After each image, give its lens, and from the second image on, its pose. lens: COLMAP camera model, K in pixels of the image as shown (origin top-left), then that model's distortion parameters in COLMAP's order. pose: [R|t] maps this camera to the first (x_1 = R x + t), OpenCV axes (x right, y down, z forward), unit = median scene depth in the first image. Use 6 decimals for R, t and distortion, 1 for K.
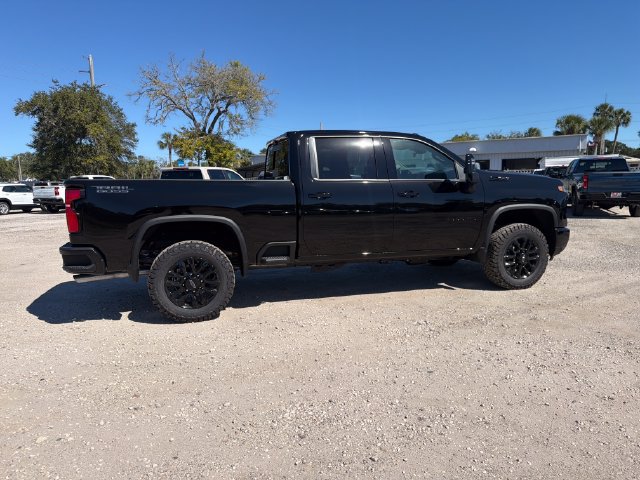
lens RADIAL K [[452.7, 0, 315.2], [0, 452.7, 248.2], [0, 0, 1]] dist [0.093309, -0.132710]
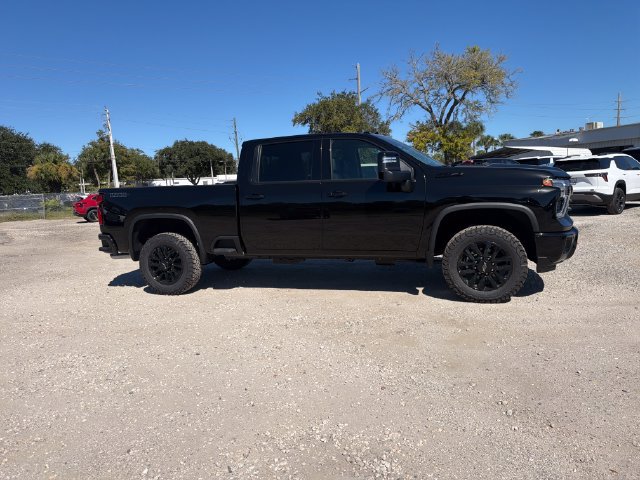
lens RADIAL K [[454.5, 0, 316.4], [0, 454.5, 240.4], [0, 0, 1]] dist [0.087033, -0.139183]
pose [[0.831056, 0.043680, -0.554471, 0.769701], [-0.041164, 0.999008, 0.017002, -0.032868], [0.554663, 0.008694, 0.832029, 0.136717]]
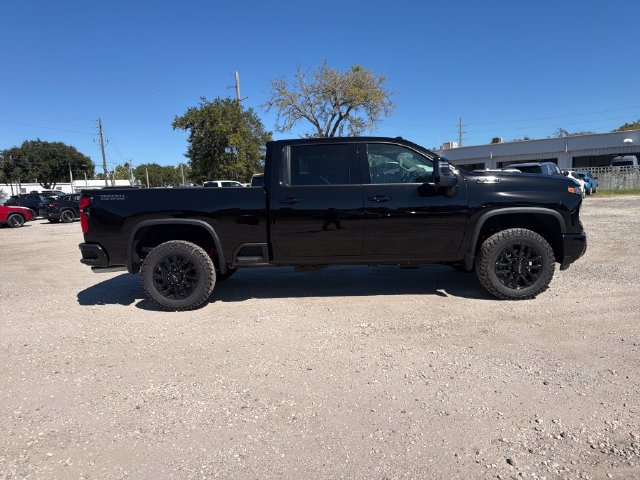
lens RADIAL K [[452.7, 0, 315.2], [0, 452.7, 248.2], [0, 0, 1]] dist [0.093309, -0.132710]
pose [[0.953830, 0.024657, -0.299332, 0.390247], [-0.024928, 0.999685, 0.002915, -0.008888], [0.299310, 0.004681, 0.954144, -0.000257]]
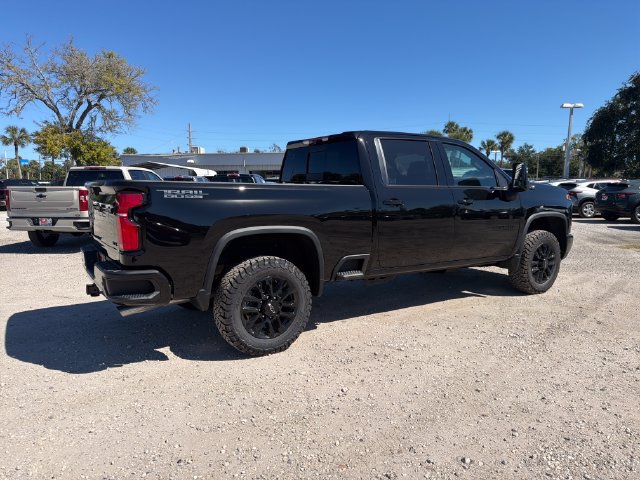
lens RADIAL K [[452.7, 0, 315.2], [0, 452.7, 248.2], [0, 0, 1]] dist [0.093309, -0.132710]
pose [[0.957753, -0.022511, 0.286709, -0.401950], [0.025747, 0.999640, -0.007522, -0.021546], [-0.286436, 0.014586, 0.957988, 0.170641]]
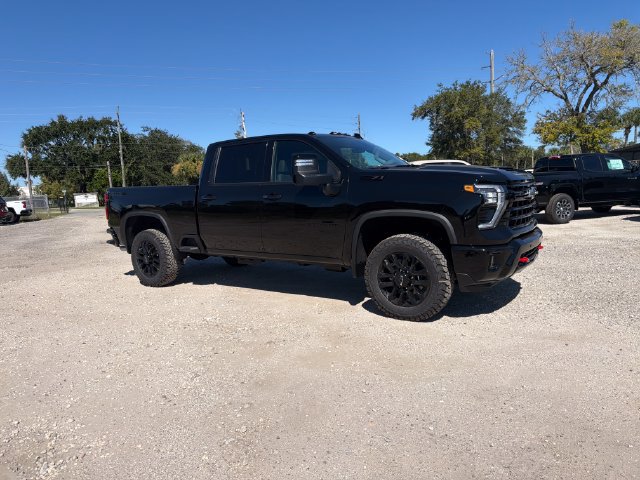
lens RADIAL K [[458.1, 0, 316.3], [0, 458.1, 245.6], [0, 0, 1]] dist [0.007540, -0.005357]
pose [[0.632436, 0.087880, -0.769612, 1.101391], [-0.072410, 0.995900, 0.054216, -0.077450], [0.771221, 0.021440, 0.636206, 0.460157]]
